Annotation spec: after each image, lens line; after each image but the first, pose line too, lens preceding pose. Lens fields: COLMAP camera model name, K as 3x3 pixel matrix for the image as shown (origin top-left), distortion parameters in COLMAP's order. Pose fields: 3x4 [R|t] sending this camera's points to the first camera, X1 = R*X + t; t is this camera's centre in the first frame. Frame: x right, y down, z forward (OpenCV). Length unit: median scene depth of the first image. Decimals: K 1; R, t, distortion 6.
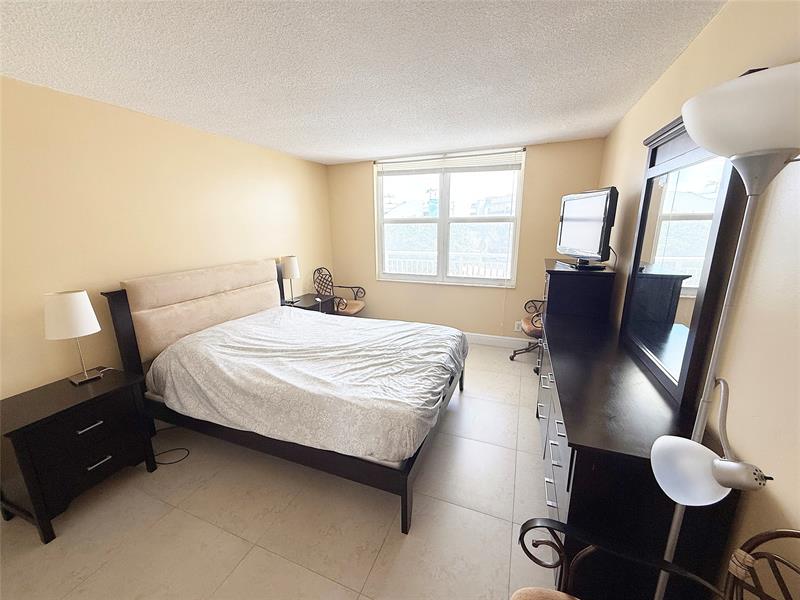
lens RADIAL K [[319.0, 0, 396.7], [0, 319.0, 298.9], [0, 0, 1]] dist [0.000296, -0.000315]
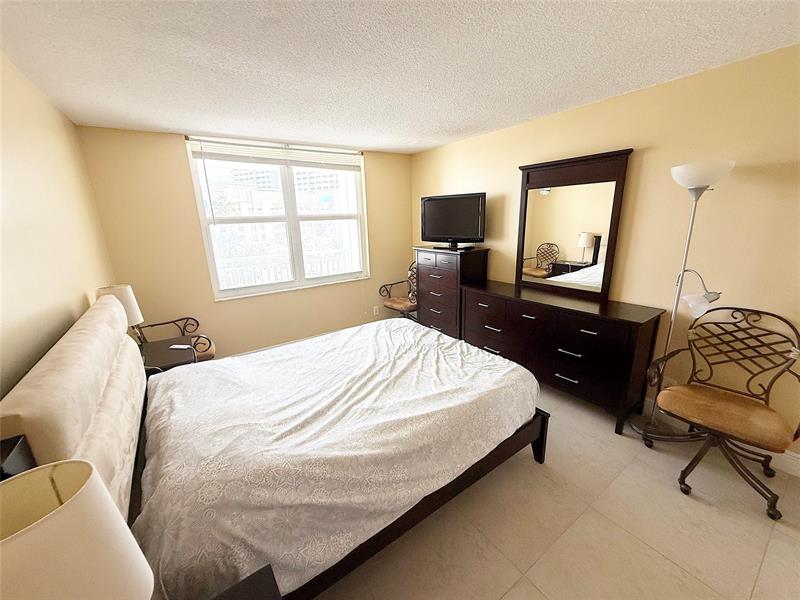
lens RADIAL K [[319.0, 0, 396.7], [0, 319.0, 298.9], [0, 0, 1]] dist [0.000296, -0.000315]
pose [[0.549708, -0.215366, 0.807118, -0.661842], [0.216765, 0.969874, 0.111161, -0.087823], [-0.806743, 0.113849, 0.579831, 0.376243]]
